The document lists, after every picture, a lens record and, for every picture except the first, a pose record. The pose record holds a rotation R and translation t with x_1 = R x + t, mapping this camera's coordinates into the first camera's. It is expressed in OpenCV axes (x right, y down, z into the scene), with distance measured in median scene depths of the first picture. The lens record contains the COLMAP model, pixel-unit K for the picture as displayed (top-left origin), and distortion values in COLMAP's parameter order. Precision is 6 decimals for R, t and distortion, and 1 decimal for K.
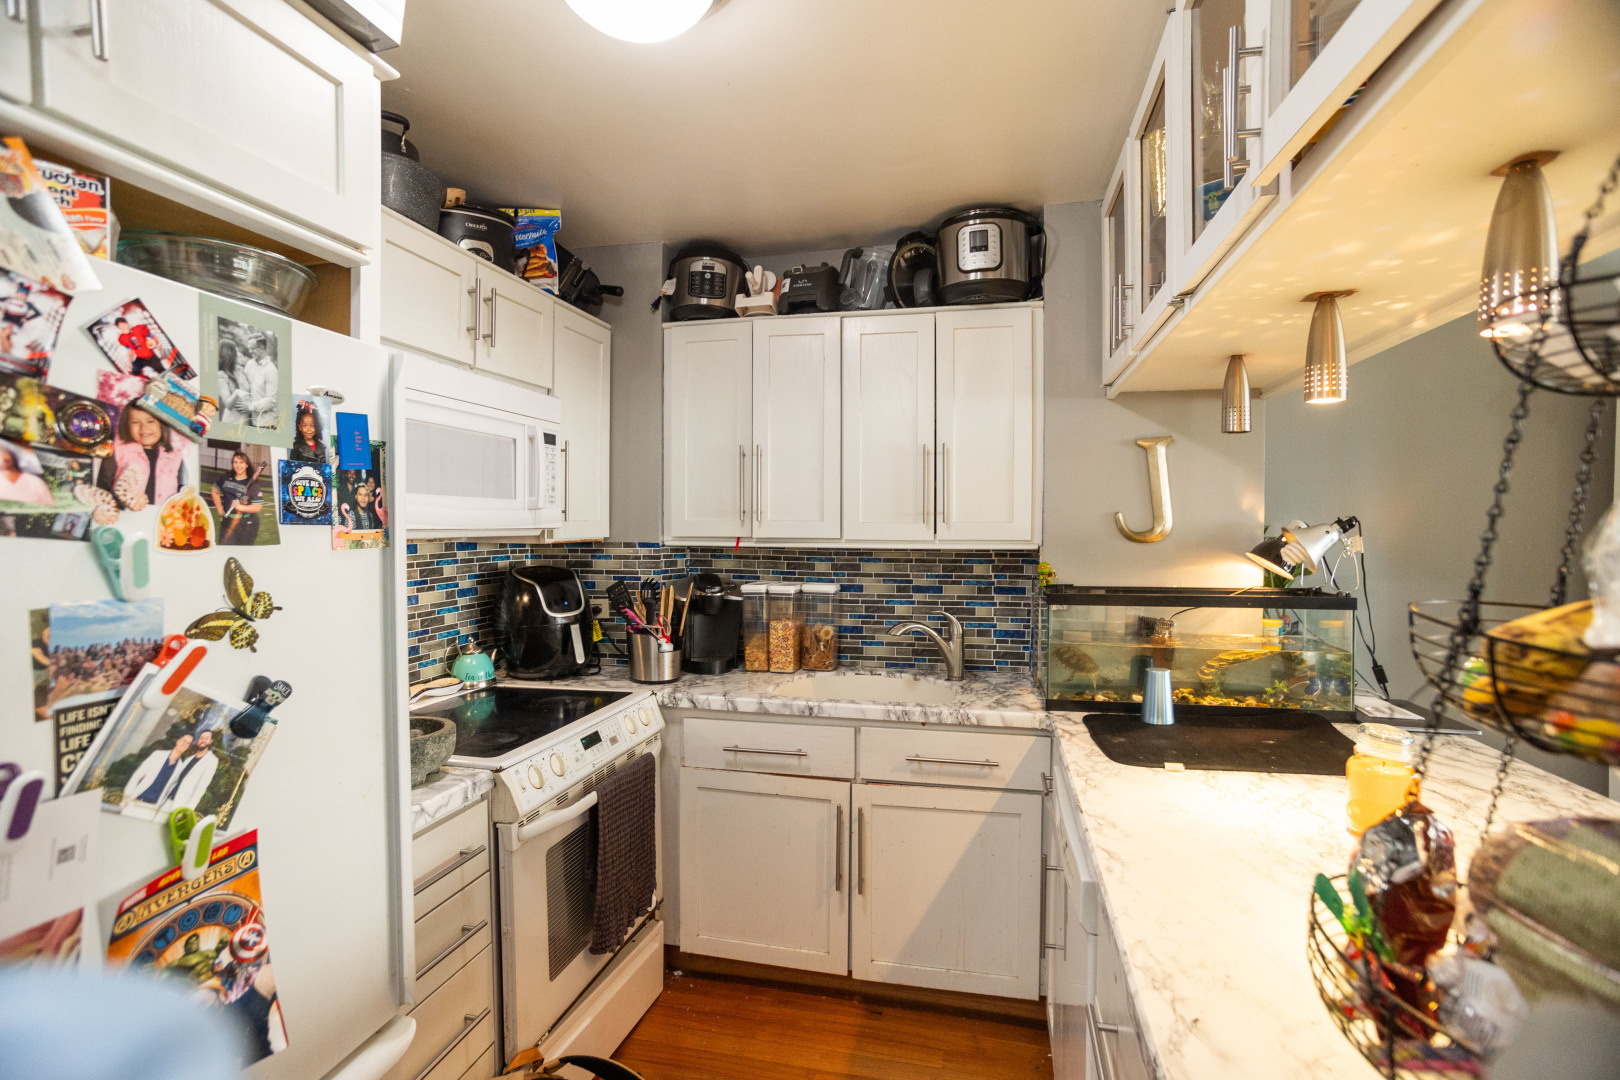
lens RADIAL K [[782.5, 0, 810.0], [0, 782.5, 540.0], [0, 0, 1]] dist [-0.040588, 0.000190]
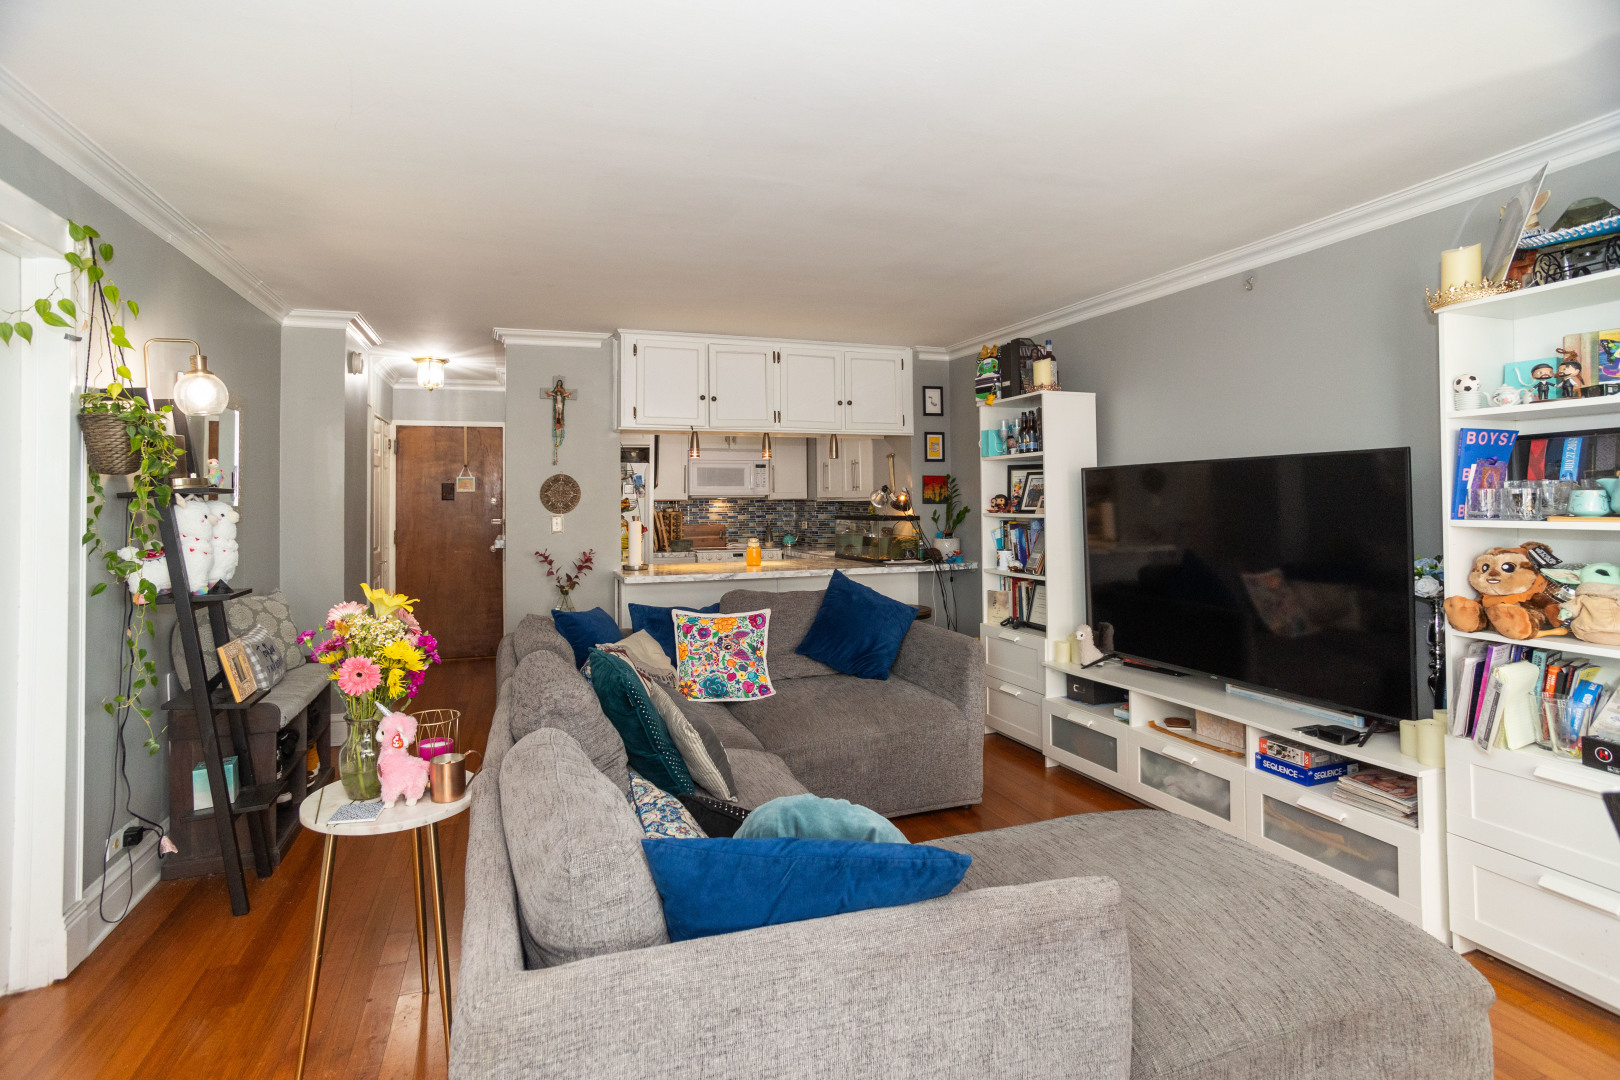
lens RADIAL K [[794.9, 0, 777.2], [0, 794.9, 485.4], [0, 0, 1]] dist [-0.061841, 0.041289]
pose [[0.528093, -0.024292, -0.848839, 2.276565], [-0.004732, 0.999491, -0.031547, 0.045994], [0.849173, 0.020677, 0.527710, -0.592131]]
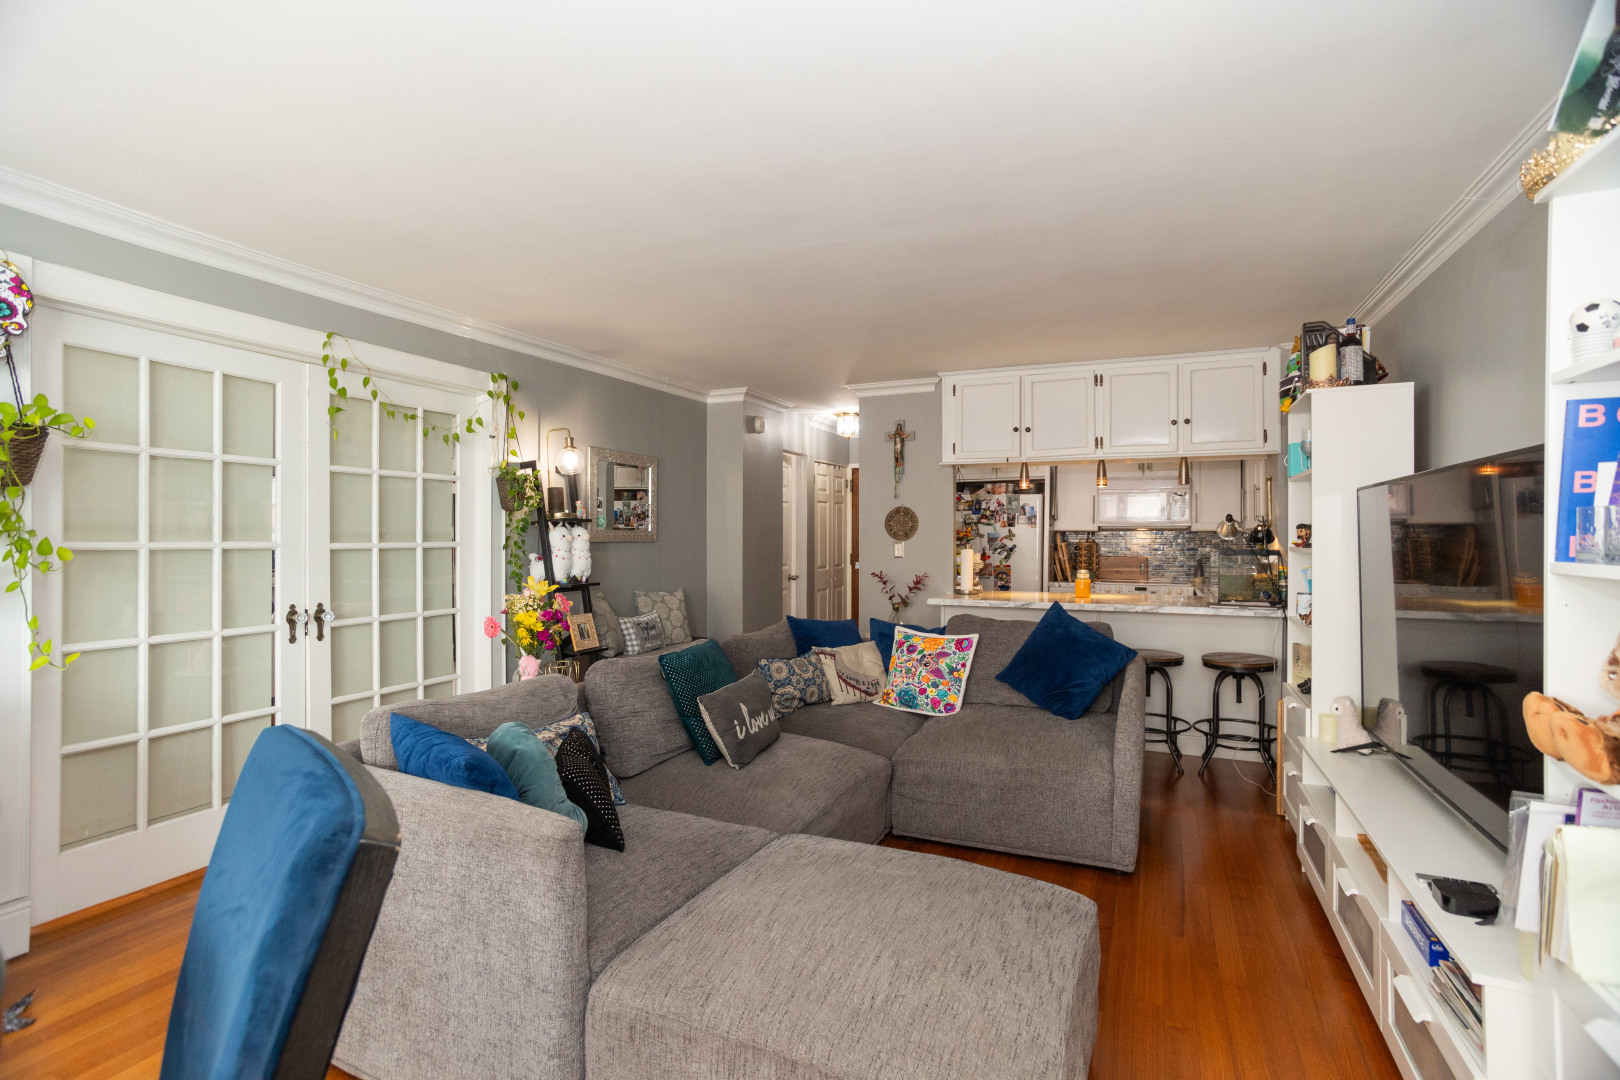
lens RADIAL K [[782.5, 0, 810.0], [0, 782.5, 540.0], [0, 0, 1]] dist [-0.040588, 0.000190]
pose [[-0.205530, 0.003315, -0.978645, 2.567054], [-0.020271, 0.999765, 0.007643, 0.042236], [0.978441, 0.021409, -0.205414, 0.224146]]
